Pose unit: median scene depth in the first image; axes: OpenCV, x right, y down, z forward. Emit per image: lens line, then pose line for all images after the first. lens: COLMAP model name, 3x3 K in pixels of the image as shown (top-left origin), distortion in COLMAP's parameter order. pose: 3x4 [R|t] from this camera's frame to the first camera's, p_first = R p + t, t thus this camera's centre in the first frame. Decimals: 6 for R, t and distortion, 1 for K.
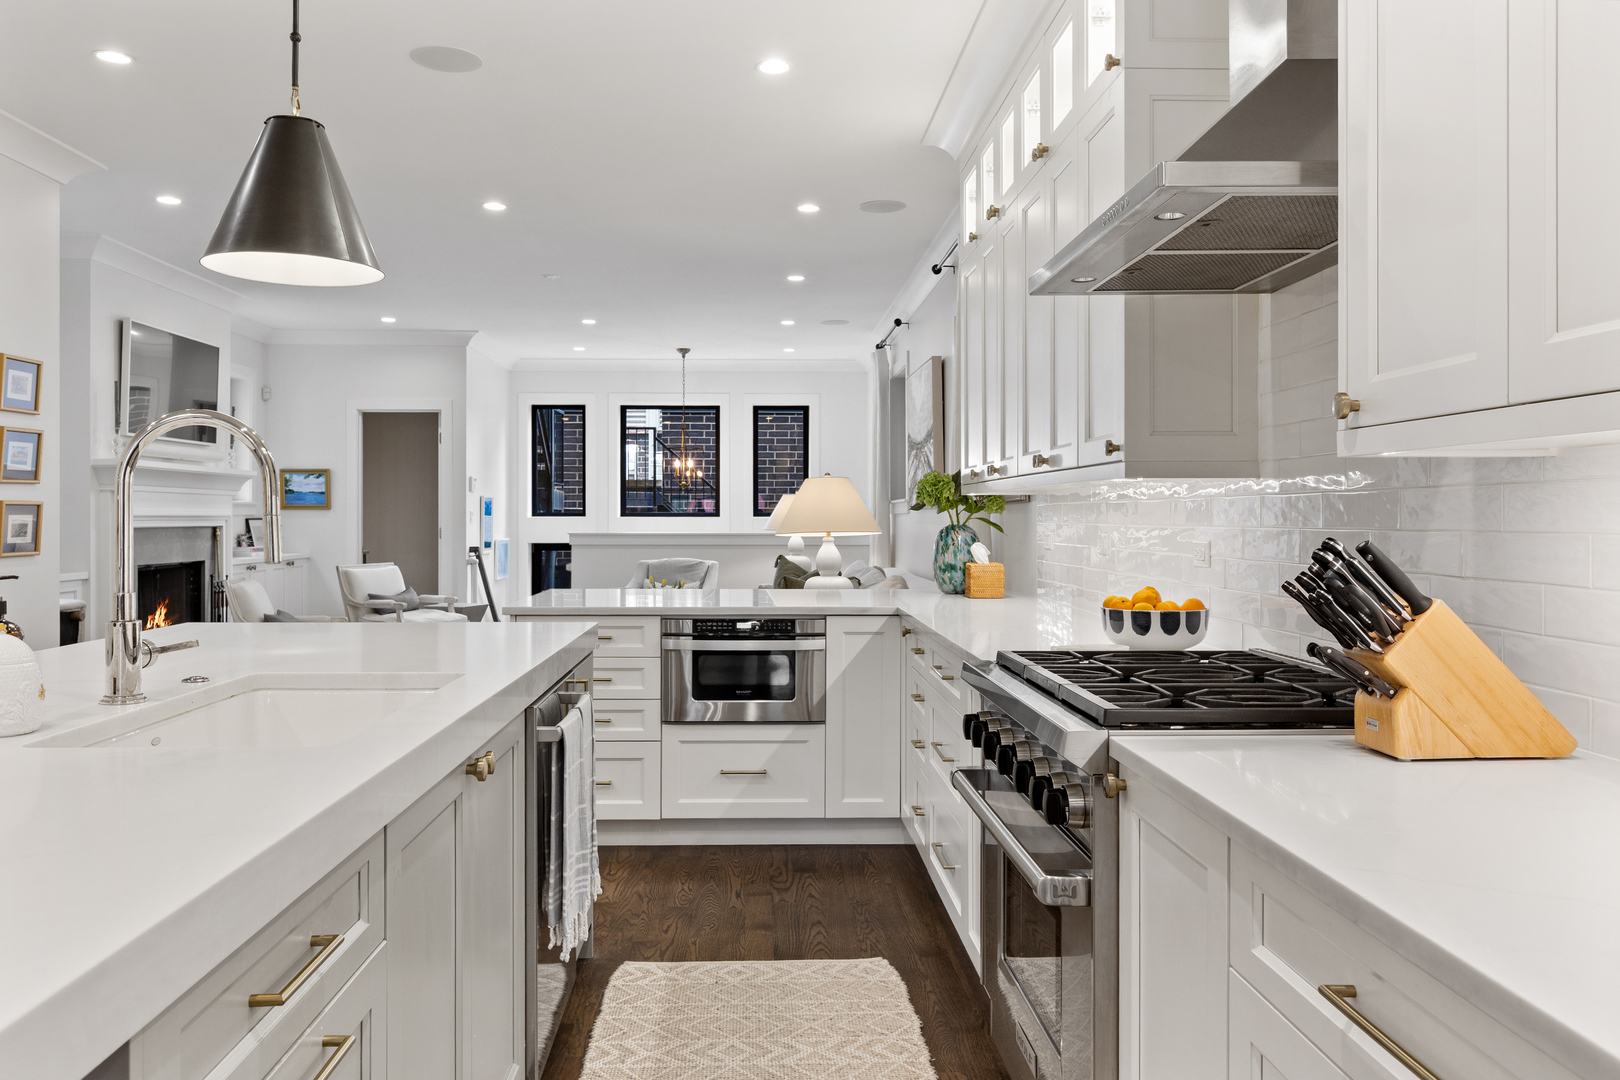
lens RADIAL K [[1222.4, 0, 790.1], [0, 1222.4, 523.2], [0, 0, 1]] dist [0.014821, -0.002077]
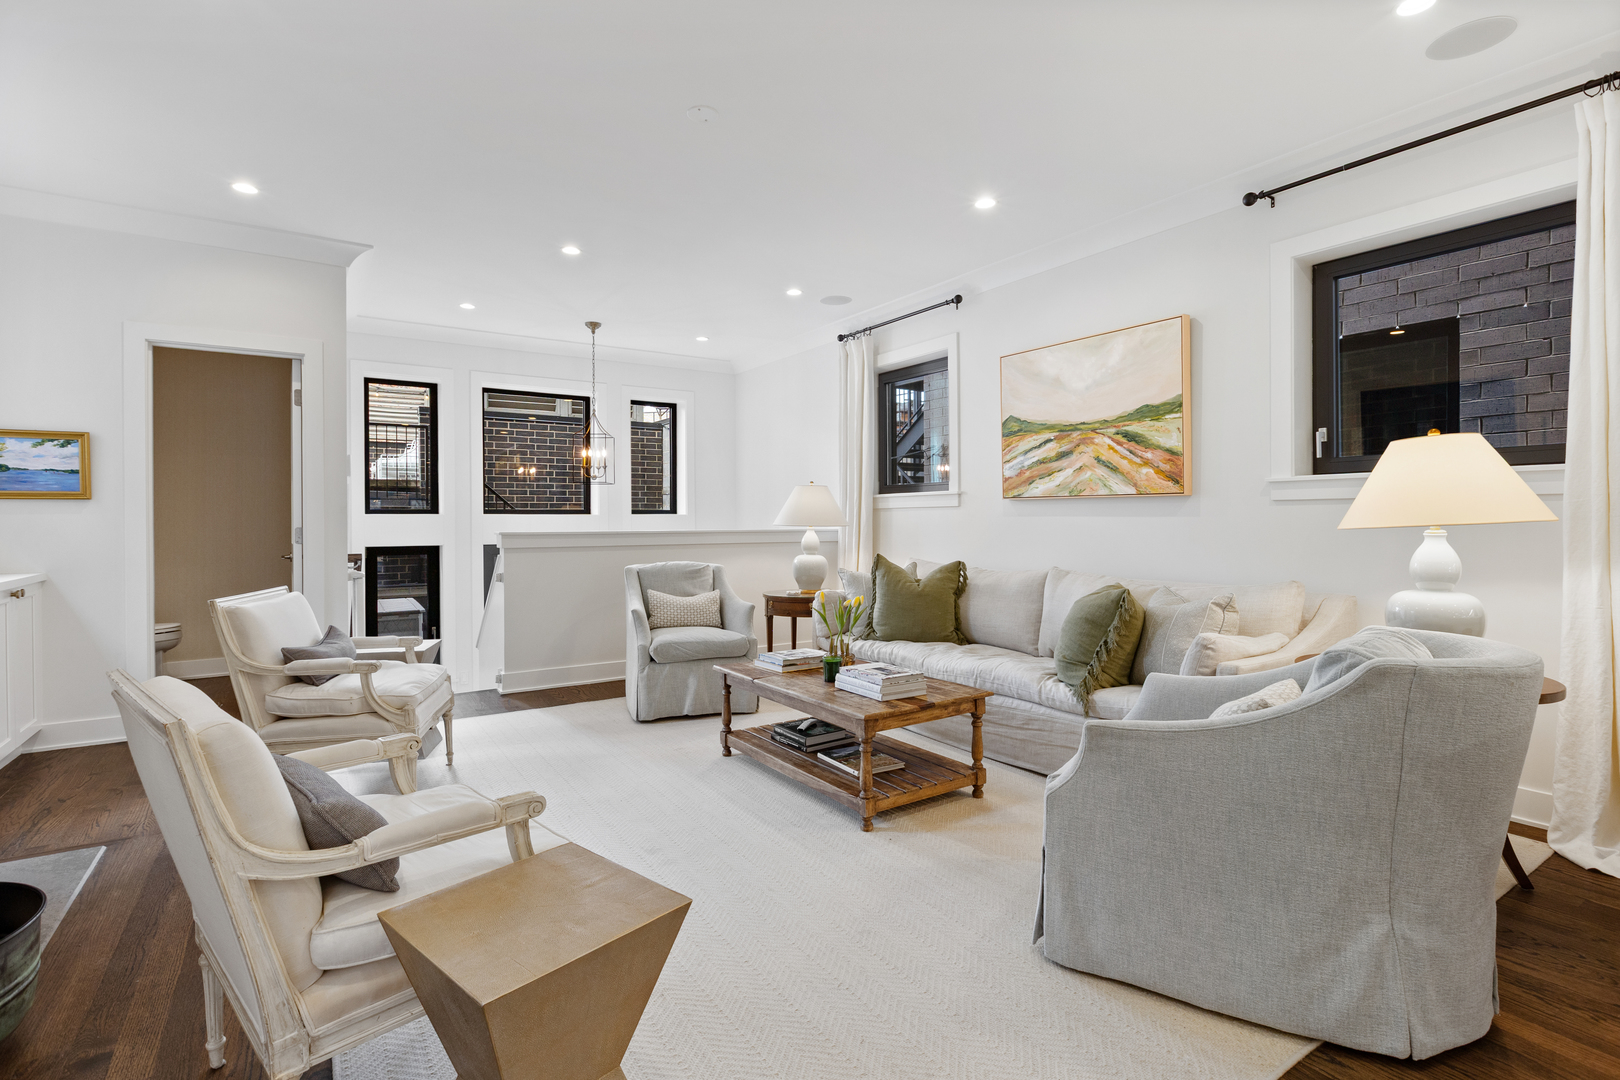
lens RADIAL K [[759.1, 0, 798.5], [0, 759.1, 526.2], [0, 0, 1]] dist [-0.004236, -0.000561]
pose [[0.852892, -0.009319, 0.522004, -0.332189], [0.007935, 0.999957, 0.004886, 0.003558], [-0.522027, -0.000025, 0.852929, 0.608179]]
